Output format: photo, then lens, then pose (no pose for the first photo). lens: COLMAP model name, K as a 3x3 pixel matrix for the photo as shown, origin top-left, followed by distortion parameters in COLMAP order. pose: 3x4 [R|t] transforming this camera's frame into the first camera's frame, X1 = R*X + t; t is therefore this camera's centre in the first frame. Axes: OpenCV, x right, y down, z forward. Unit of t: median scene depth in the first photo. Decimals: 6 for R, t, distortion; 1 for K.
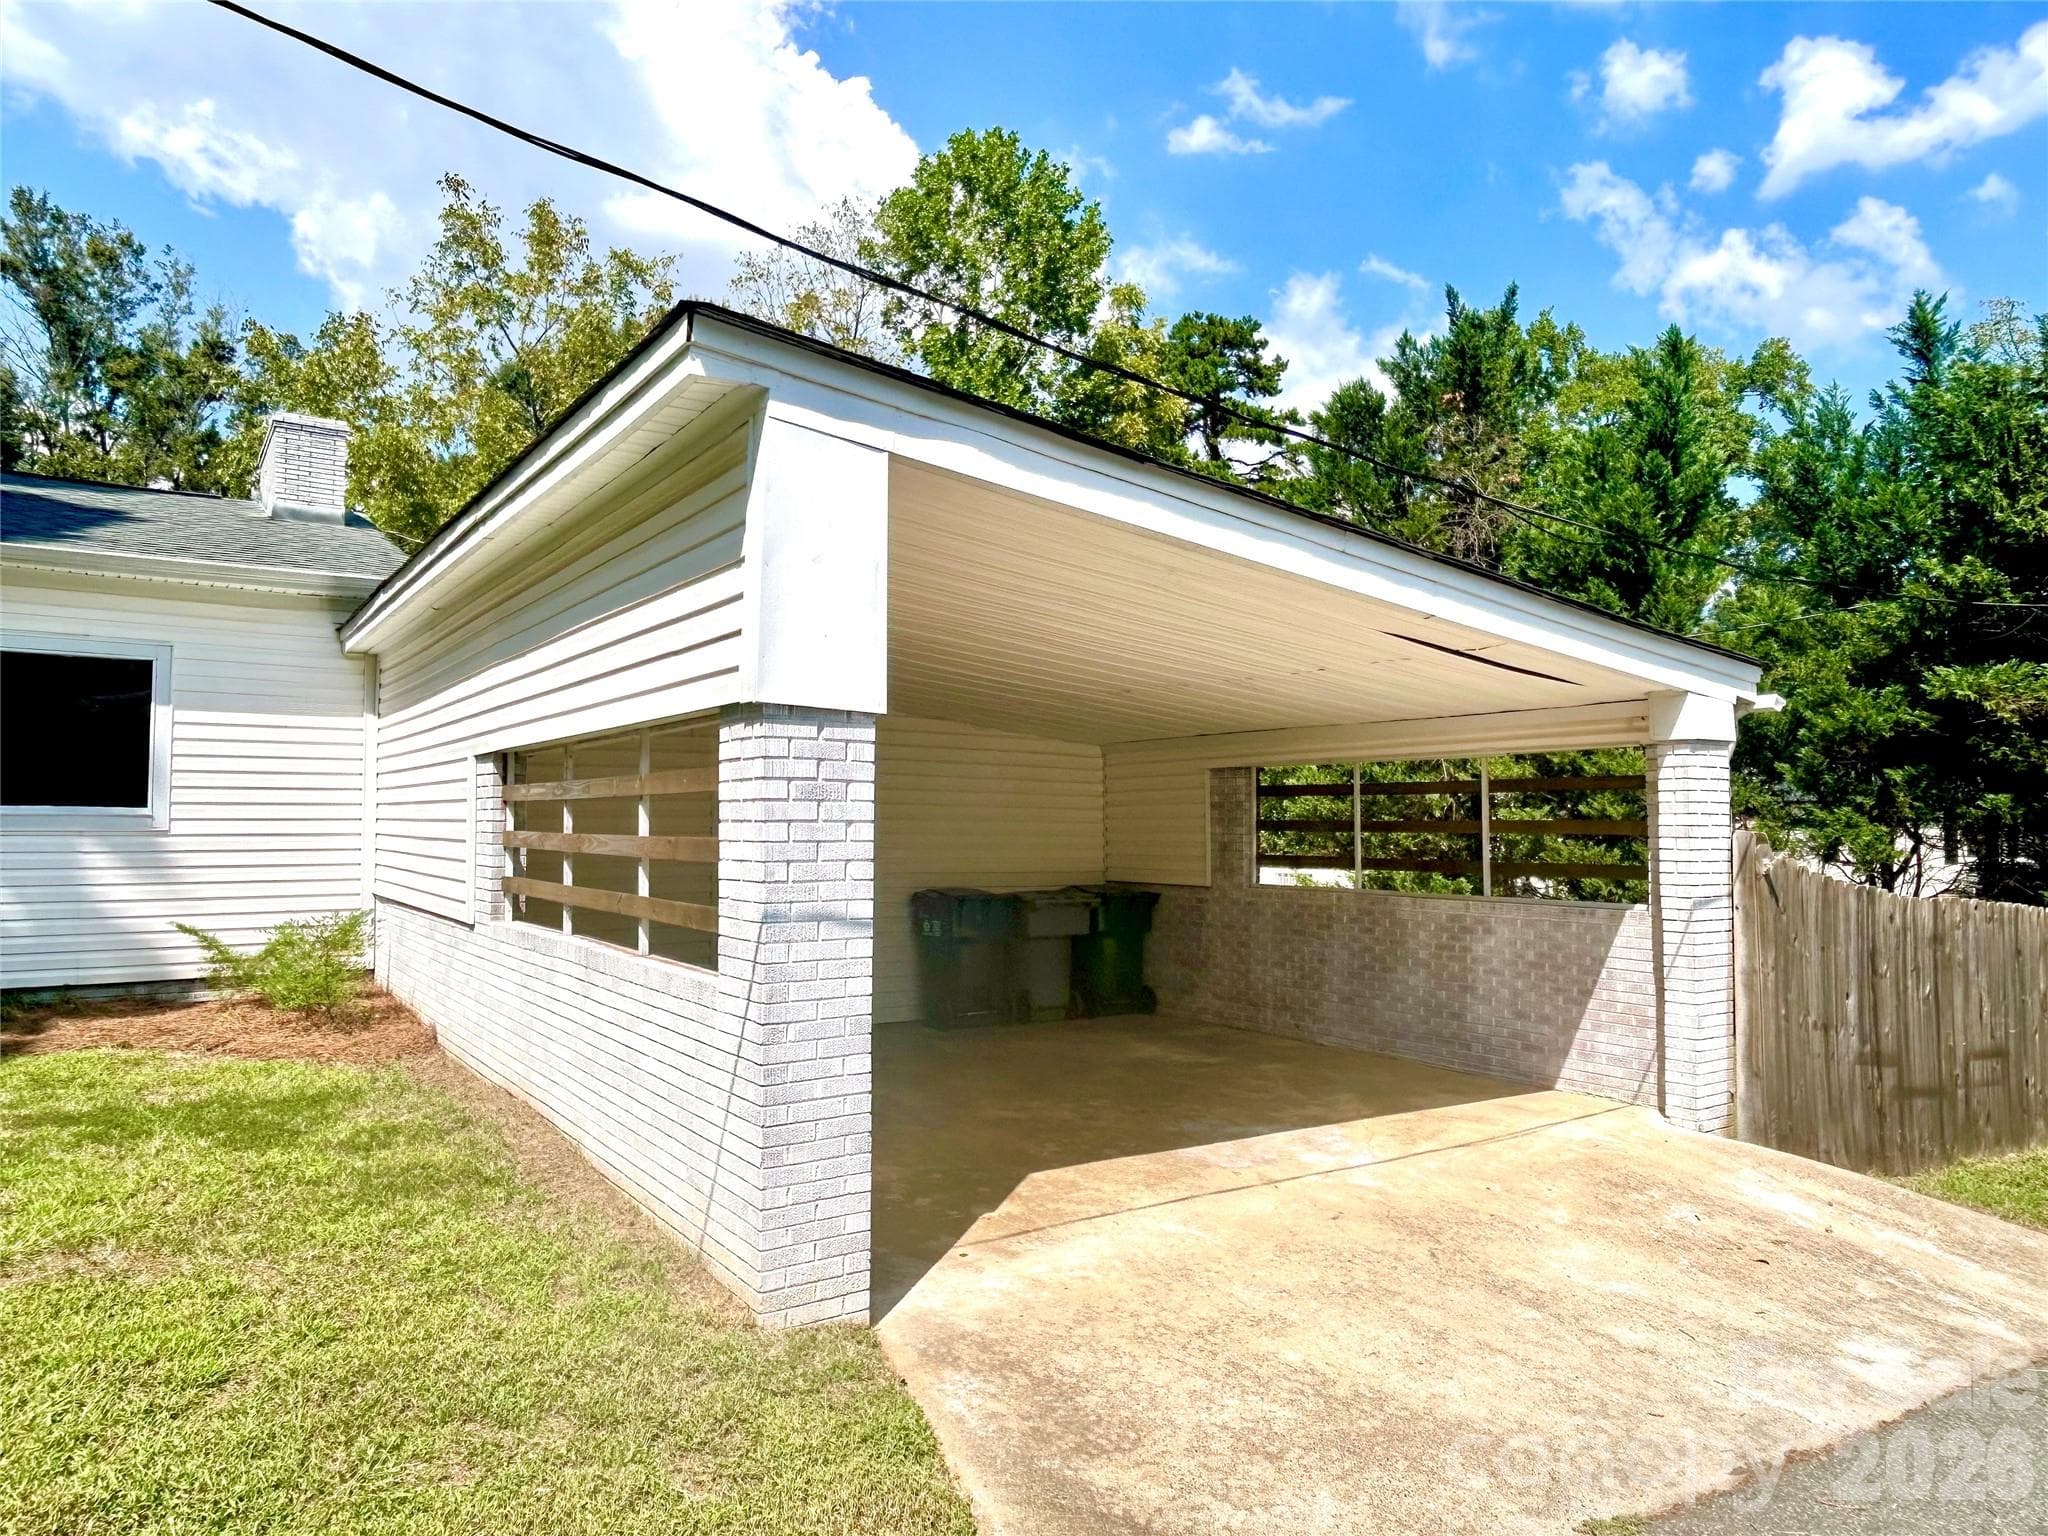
lens RADIAL K [[1302.7, 0, 1024.0], [0, 1302.7, 768.0], [0, 0, 1]] dist [-0.020063, -0.002426]
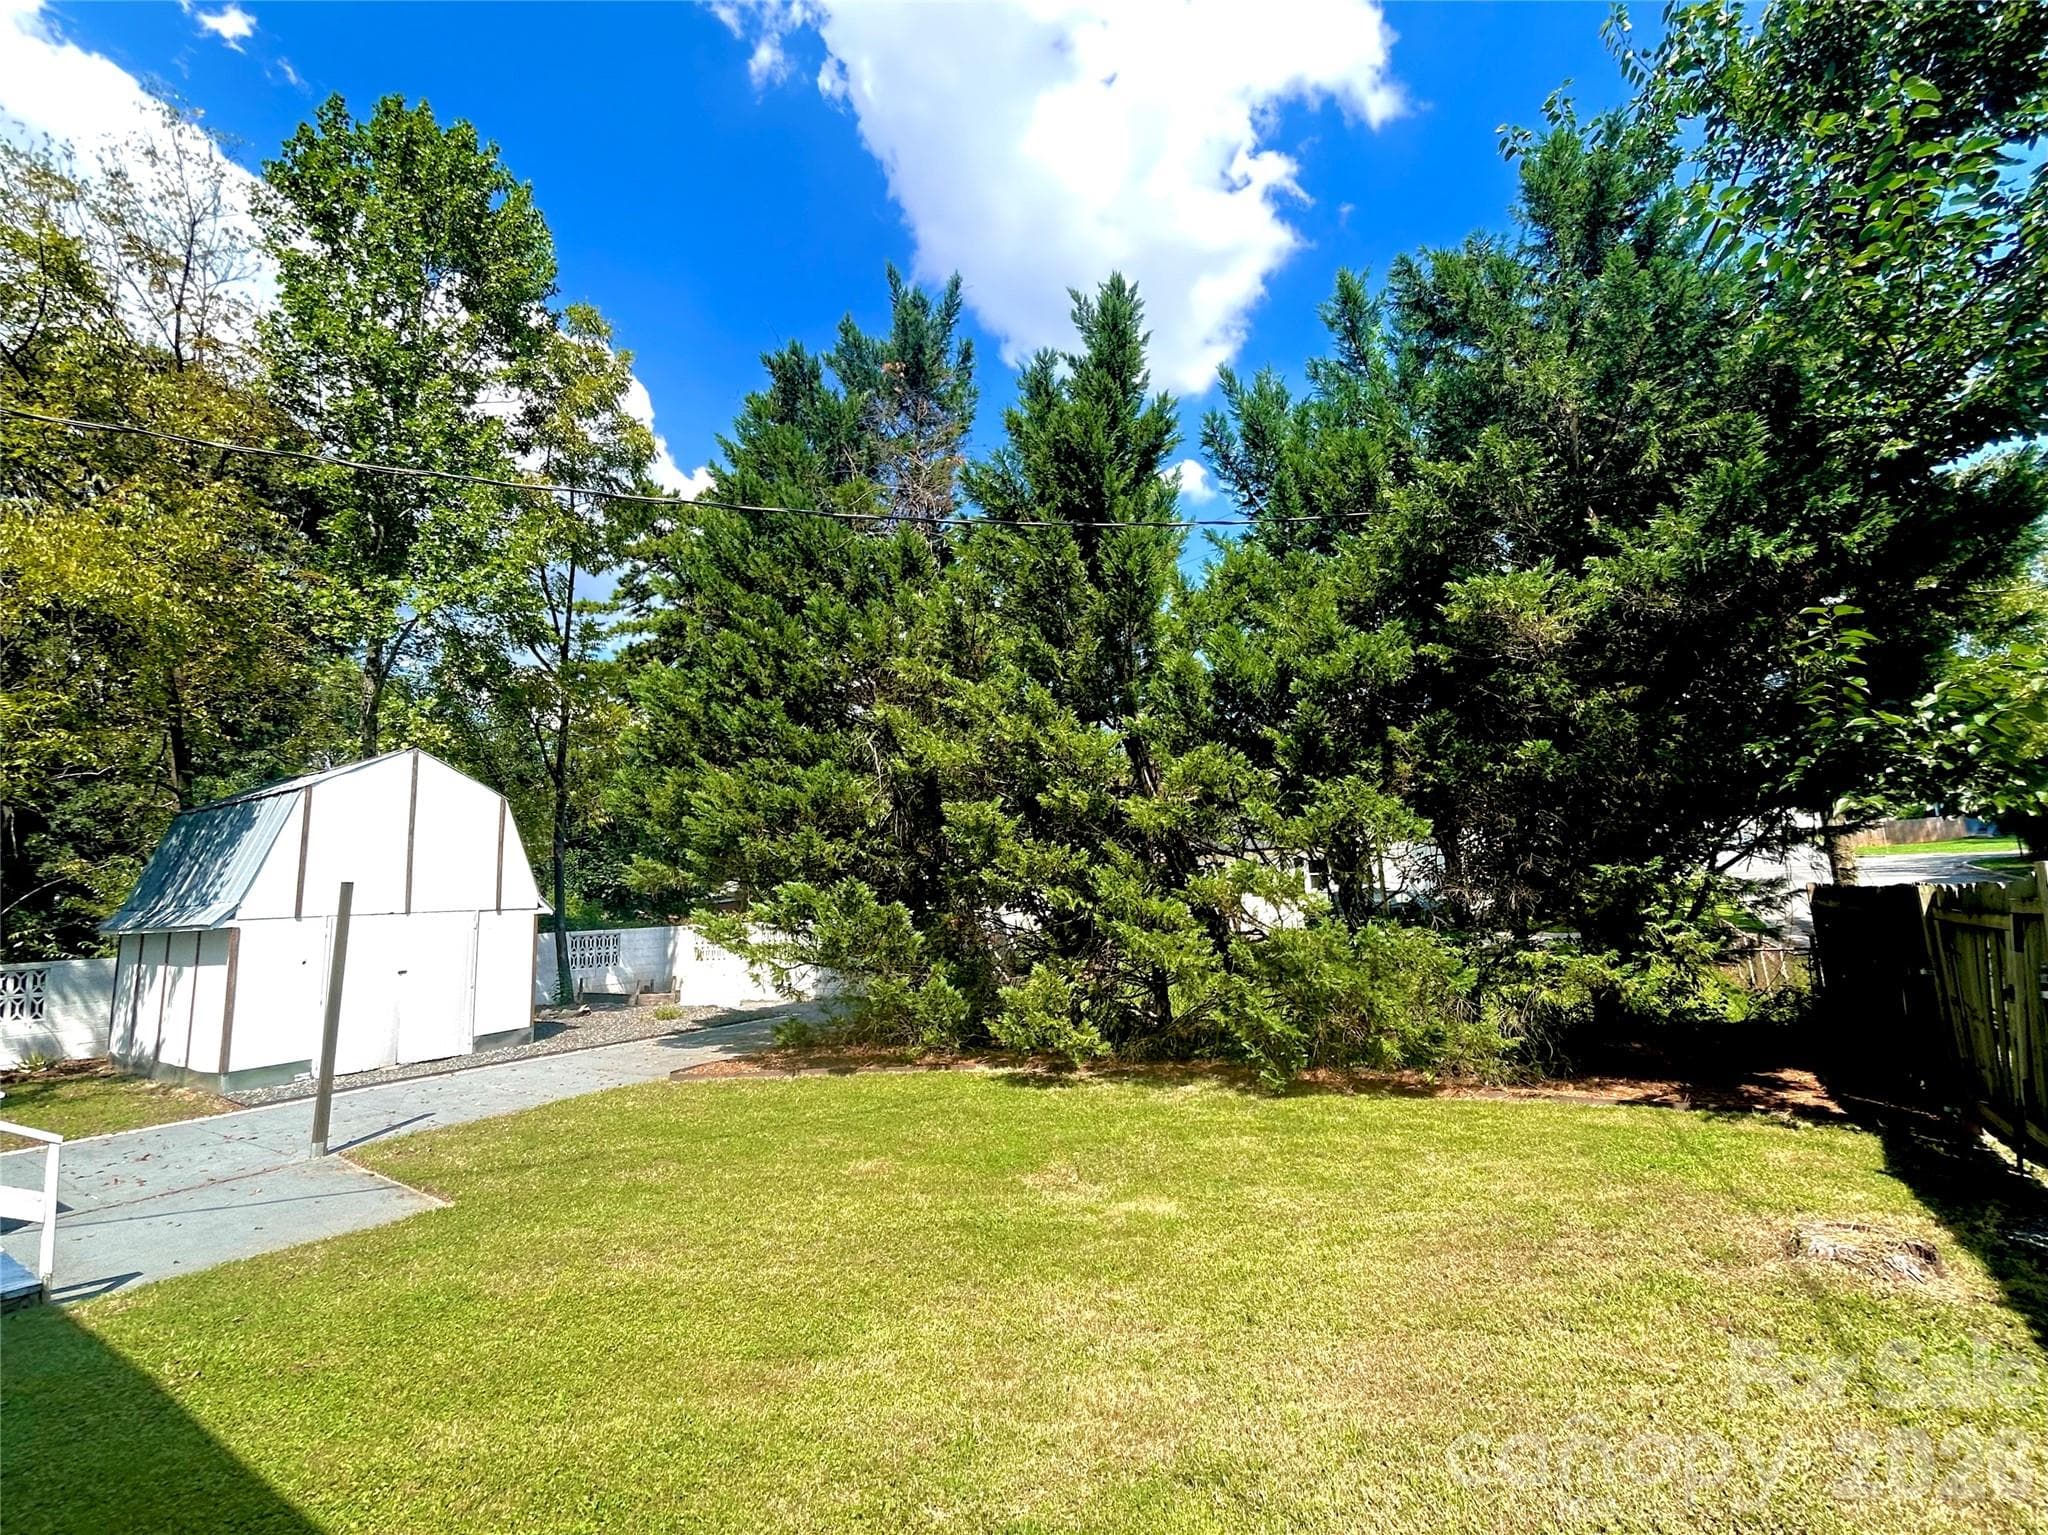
lens RADIAL K [[831.2, 0, 1024.0], [0, 831.2, 767.5], [0, 0, 1]] dist [-0.001081, -0.000331]
pose [[0.930225, 0.008286, 0.366897, 0.260028], [0.036258, 0.992779, -0.114349, 0.074411], [-0.365195, 0.119673, 0.923207, 0.591397]]
